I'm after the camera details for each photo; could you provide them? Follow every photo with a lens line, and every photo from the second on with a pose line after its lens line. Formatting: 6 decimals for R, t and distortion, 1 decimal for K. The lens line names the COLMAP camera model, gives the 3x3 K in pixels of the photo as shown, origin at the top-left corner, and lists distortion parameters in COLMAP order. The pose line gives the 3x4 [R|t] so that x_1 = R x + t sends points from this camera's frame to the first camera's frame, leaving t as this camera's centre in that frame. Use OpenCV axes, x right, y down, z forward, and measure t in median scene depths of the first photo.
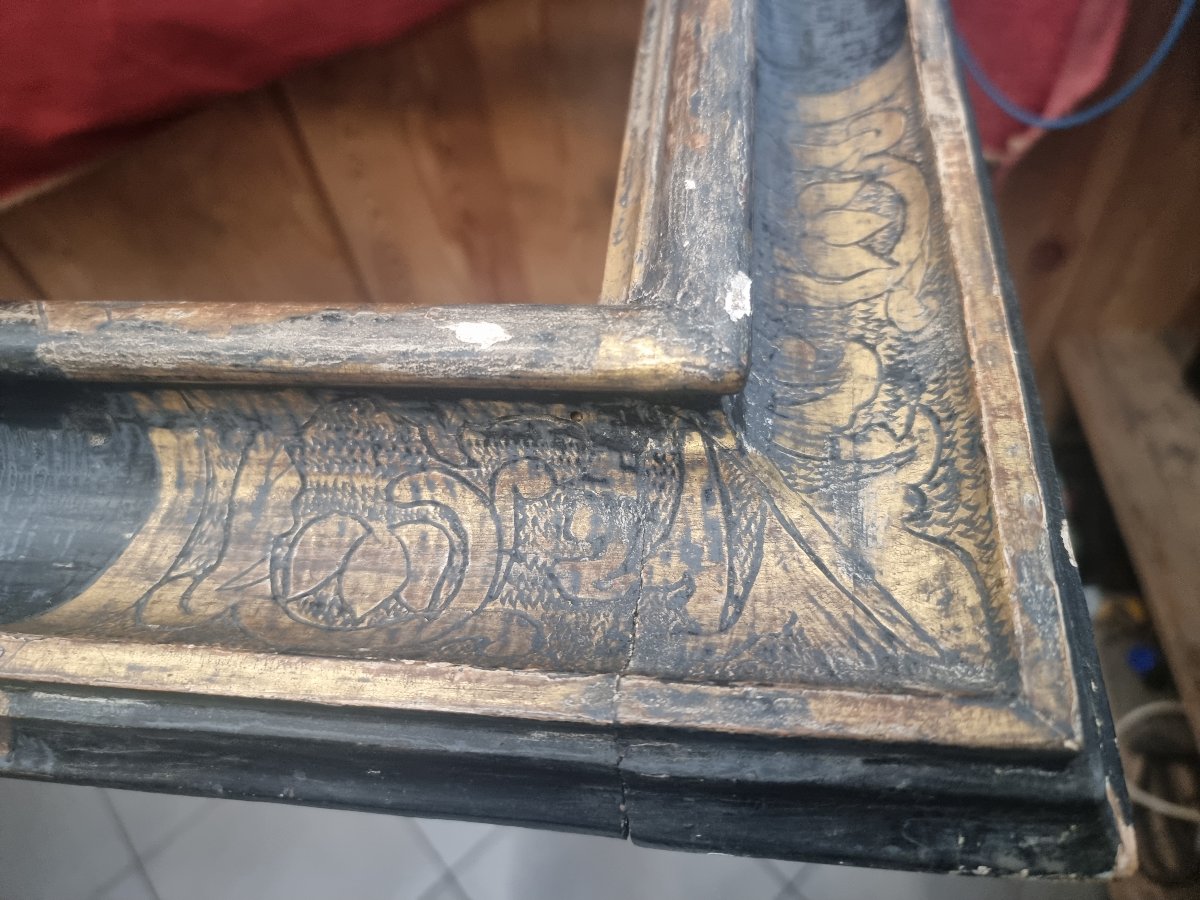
lens RADIAL K [[863.1, 0, 603.3], [0, 863.1, 456.3], [0, 0, 1]] dist [-0.007833, 0.014050]
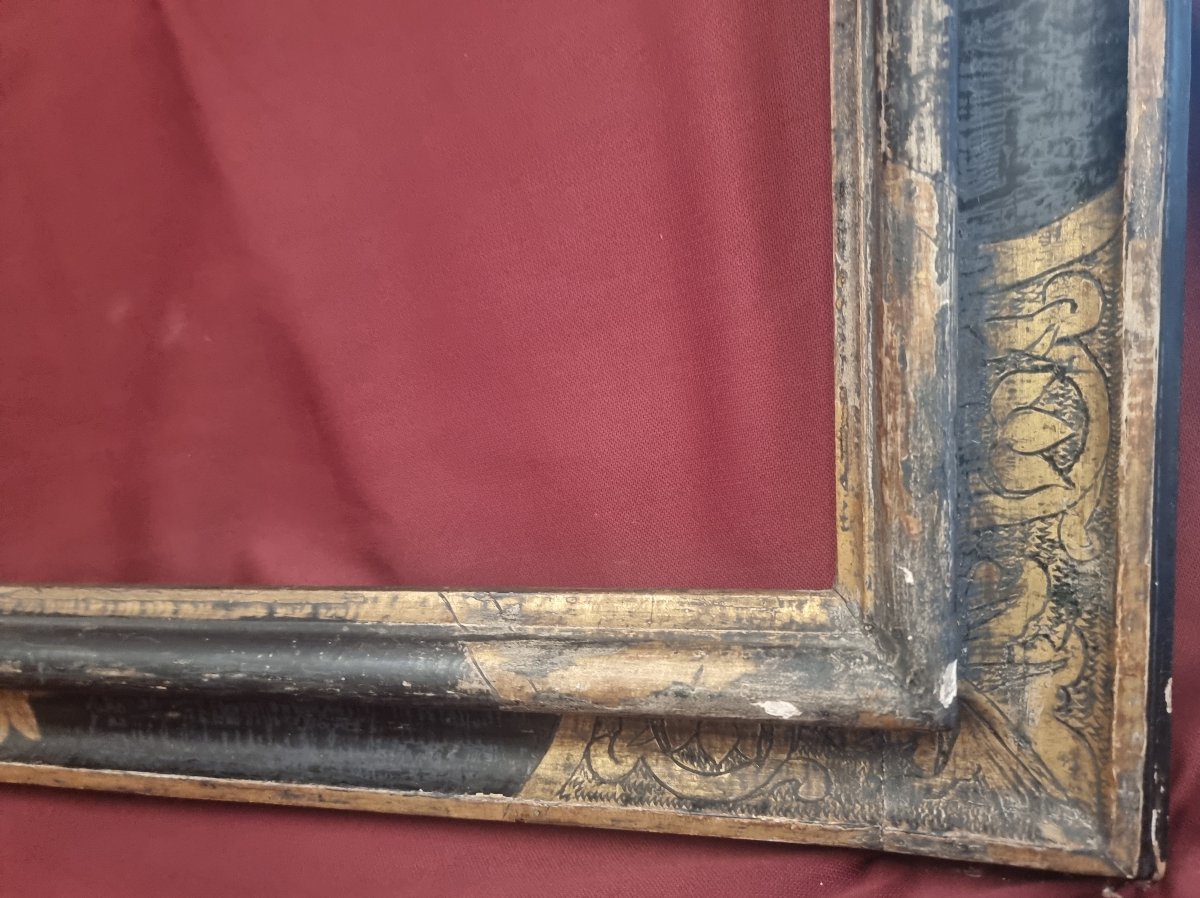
lens RADIAL K [[913.8, 0, 646.9], [0, 913.8, 425.9], [0, 0, 1]] dist [0.010082, 0.028479]
pose [[0.978913, -0.131988, -0.155913, -0.045375], [0.202397, 0.730025, 0.652763, -1.489466], [0.027663, -0.670554, 0.741345, 0.086184]]
